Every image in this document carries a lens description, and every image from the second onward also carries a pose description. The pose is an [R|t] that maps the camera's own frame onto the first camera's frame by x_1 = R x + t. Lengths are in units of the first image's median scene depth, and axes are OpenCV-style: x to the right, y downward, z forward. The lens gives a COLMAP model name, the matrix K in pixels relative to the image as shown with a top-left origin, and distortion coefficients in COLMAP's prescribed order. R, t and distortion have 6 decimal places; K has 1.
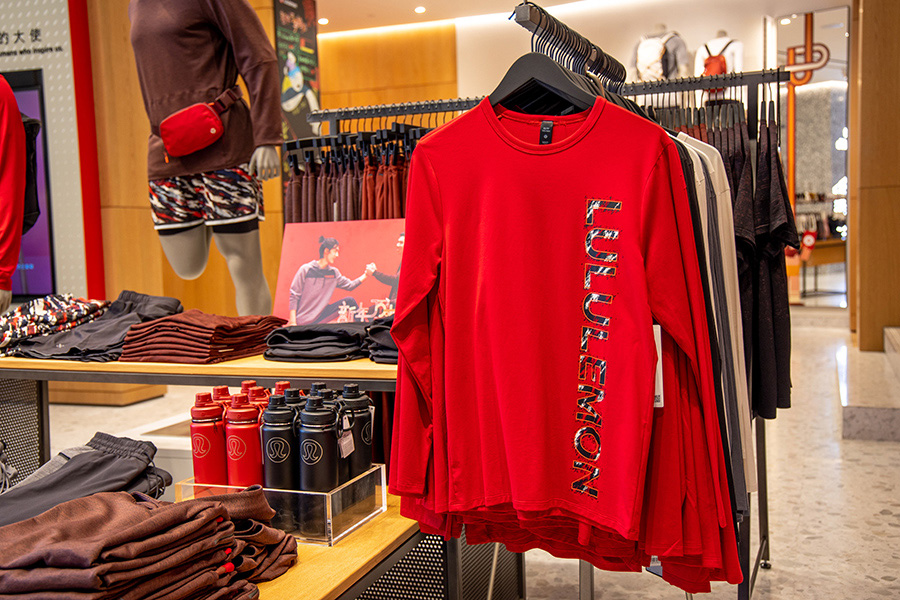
lens RADIAL K [[953.7, 0, 450.0], [0, 953.7, 300.0], [0, 0, 1]] dist [0.006204, 0.003938]
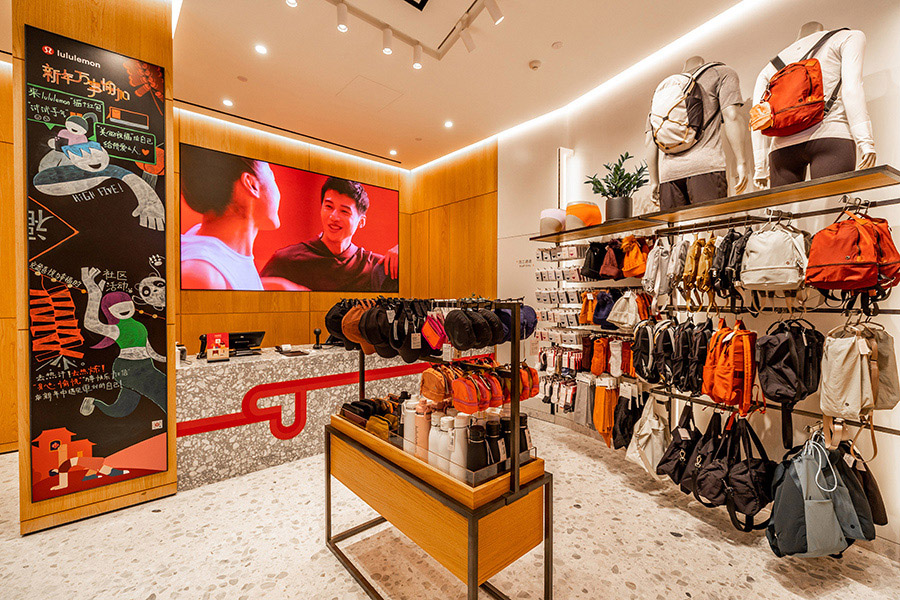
lens RADIAL K [[389.2, 0, 450.0], [0, 389.2, 300.0], [0, 0, 1]] dist [0.021066, -0.011469]
pose [[0.890602, 0.039377, -0.453076, 0.559786], [-0.063382, 0.997269, -0.037915, -0.274384], [0.450346, 0.062484, 0.890665, 1.924488]]
